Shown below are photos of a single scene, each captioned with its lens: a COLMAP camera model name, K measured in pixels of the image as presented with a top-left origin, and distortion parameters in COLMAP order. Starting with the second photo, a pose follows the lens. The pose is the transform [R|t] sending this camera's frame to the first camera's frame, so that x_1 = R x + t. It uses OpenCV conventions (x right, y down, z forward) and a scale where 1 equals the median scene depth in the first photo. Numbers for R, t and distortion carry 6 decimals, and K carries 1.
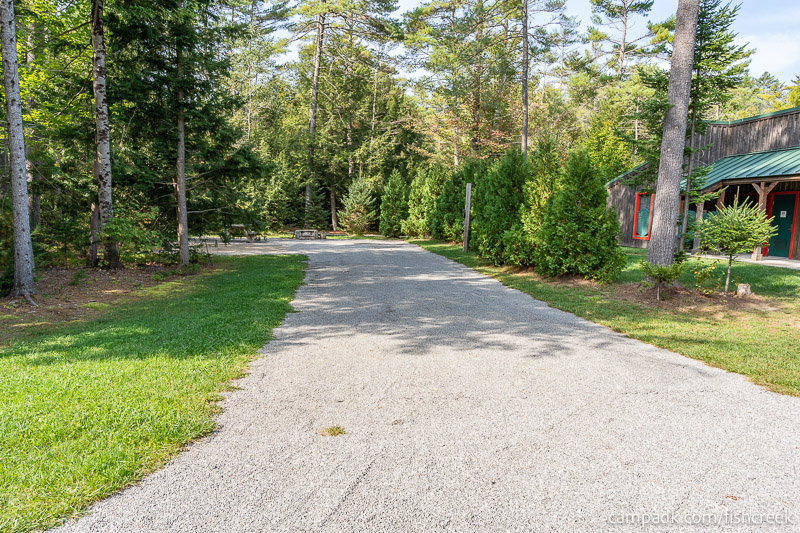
lens RADIAL K [[535.1, 0, 401.6], [0, 535.1, 266.5], [0, 0, 1]] dist [-0.011377, 0.009754]
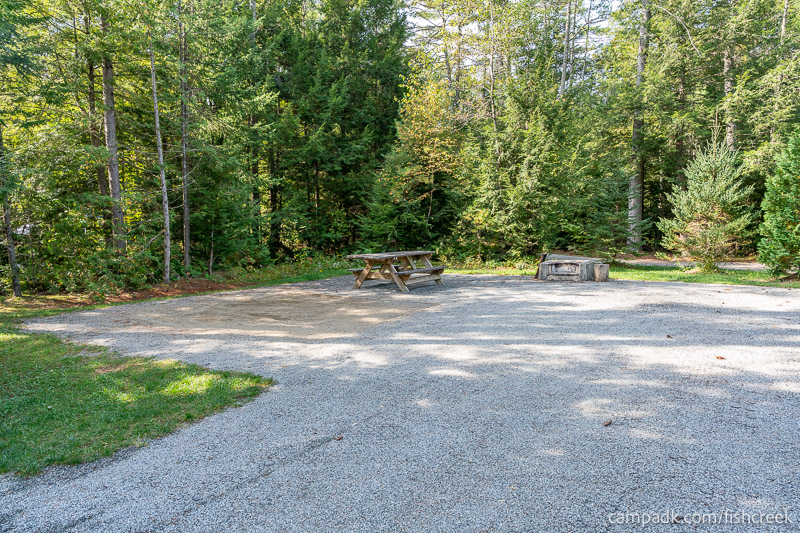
lens RADIAL K [[535.1, 0, 394.2], [0, 535.1, 269.8], [0, 0, 1]] dist [-0.011377, 0.009754]
pose [[0.750970, 0.020222, -0.660027, 0.021466], [-0.036089, 0.999294, -0.010446, -0.048761], [0.659349, 0.031665, 0.751170, 0.531344]]
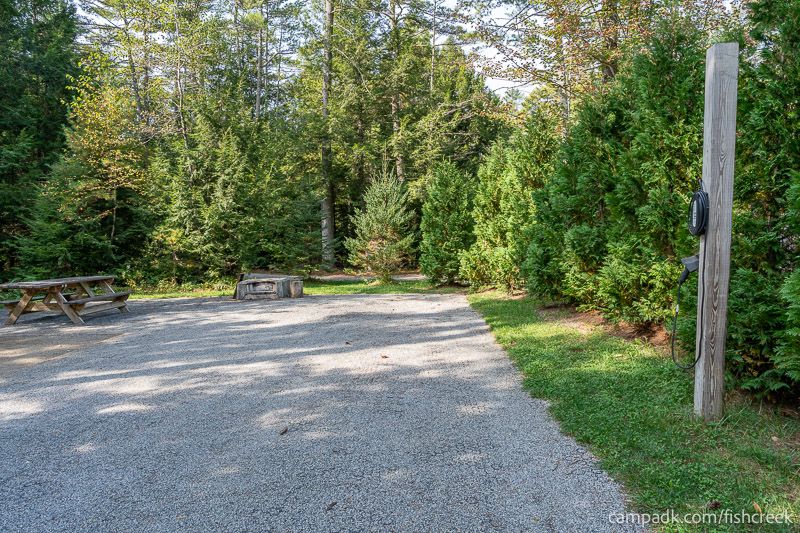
lens RADIAL K [[535.1, 0, 402.0], [0, 535.1, 269.5], [0, 0, 1]] dist [-0.011377, 0.009754]
pose [[0.984154, -0.036676, -0.173482, 0.030840], [0.028363, 0.998339, -0.050156, -0.048487], [0.175033, 0.044441, 0.983559, 0.532772]]
